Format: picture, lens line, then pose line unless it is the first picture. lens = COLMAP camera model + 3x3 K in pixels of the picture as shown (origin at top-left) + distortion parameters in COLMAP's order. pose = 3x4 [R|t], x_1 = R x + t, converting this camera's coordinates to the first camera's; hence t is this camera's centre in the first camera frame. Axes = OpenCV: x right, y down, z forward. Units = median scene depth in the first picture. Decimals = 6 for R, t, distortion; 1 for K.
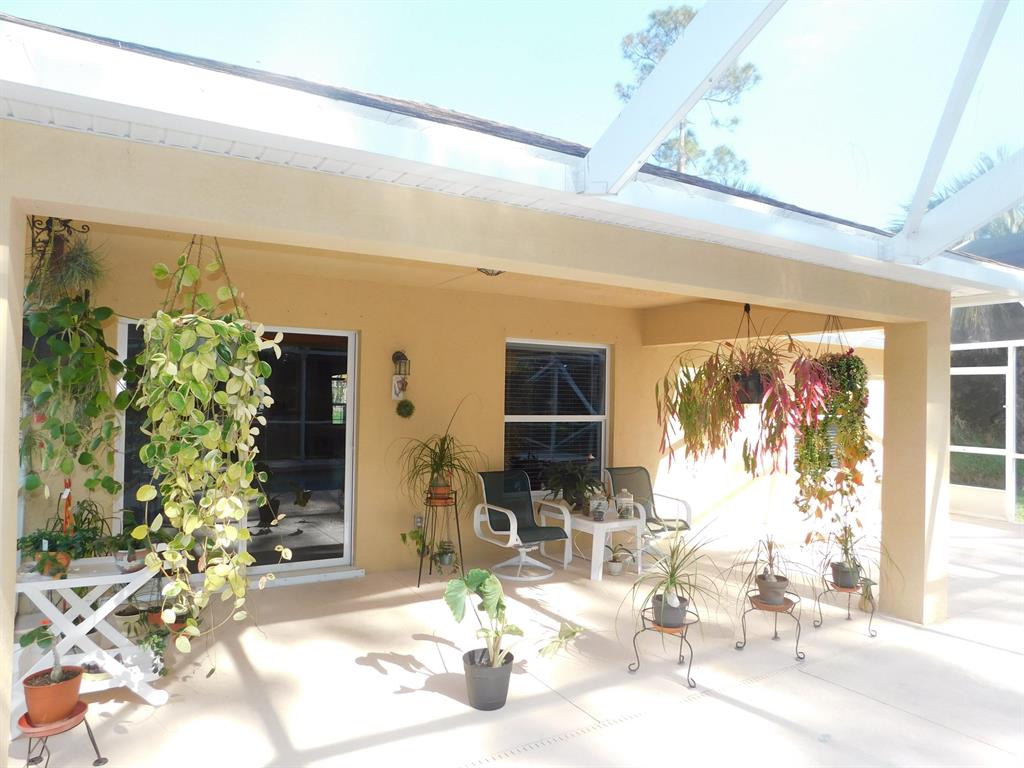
lens RADIAL K [[698.9, 0, 529.8], [0, 698.9, 381.7], [0, 0, 1]] dist [-0.006779, -0.000972]
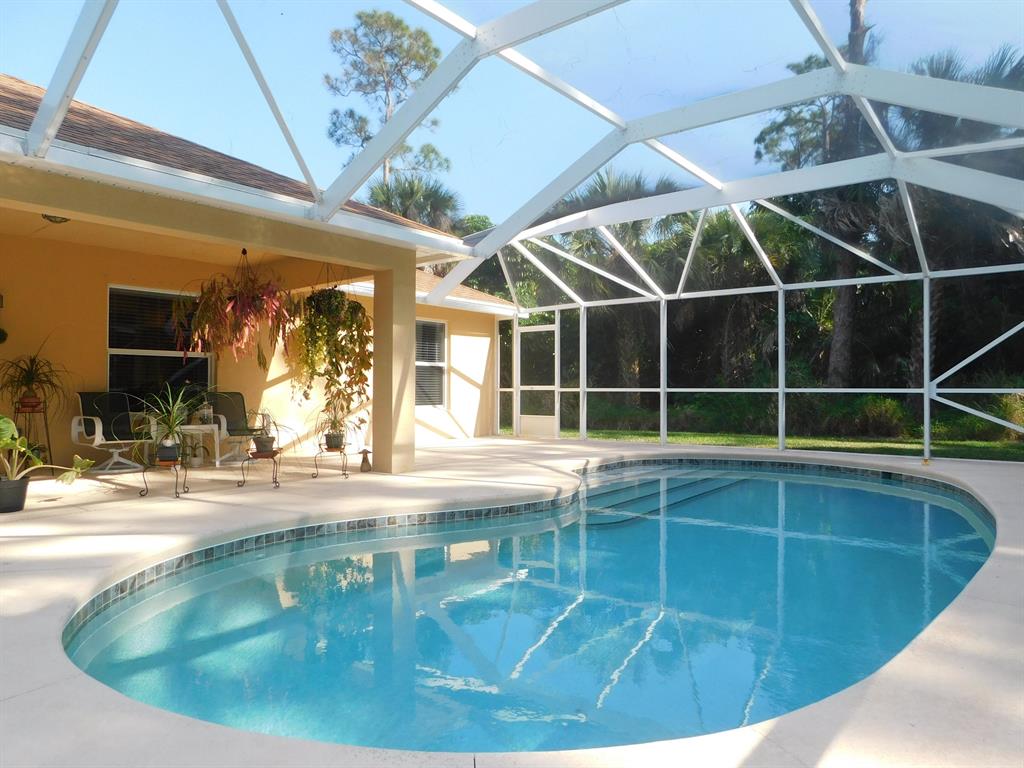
lens RADIAL K [[681.0, 0, 512.0], [0, 681.0, 384.0], [0, 0, 1]] dist [-0.019955, 0.001343]
pose [[0.946434, -0.012563, 0.322652, 0.174354], [0.005667, 0.999735, 0.022304, 0.062677], [-0.322847, -0.019281, 0.946255, -0.229337]]
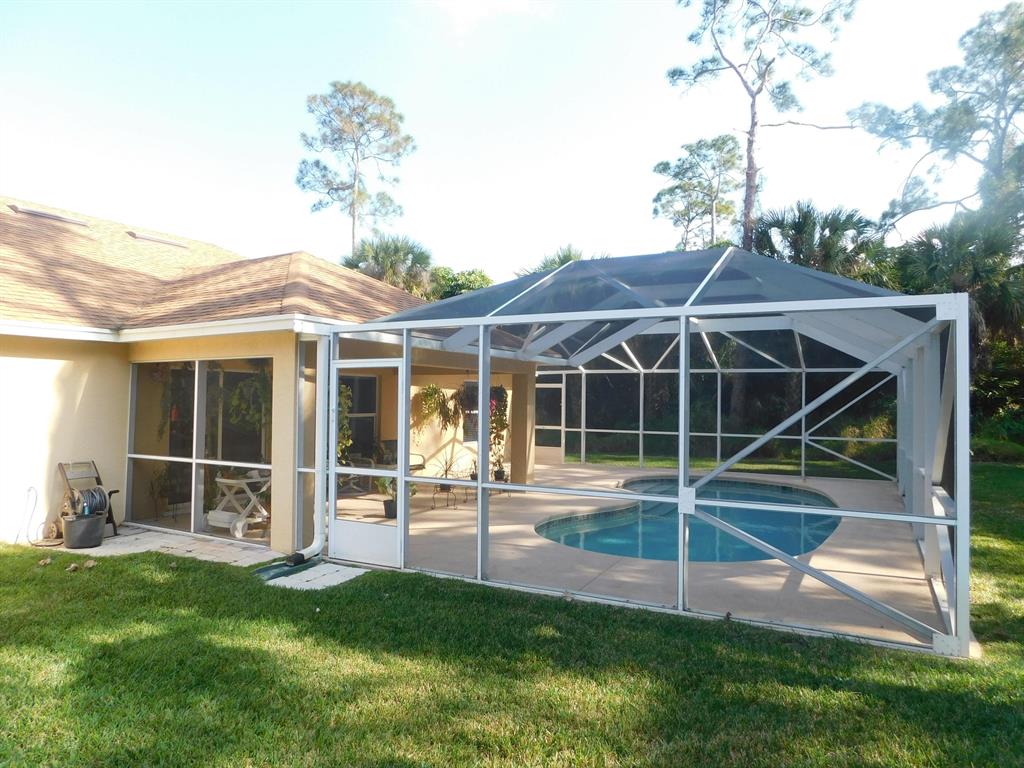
lens RADIAL K [[672.7, 0, 512.0], [0, 672.7, 384.0], [0, 0, 1]] dist [-0.068893, 0.049606]
pose [[0.876974, 0.003556, 0.480525, -0.336242], [-0.010580, 0.999873, 0.011910, -0.041385], [-0.480421, -0.015529, 0.876900, -0.573693]]
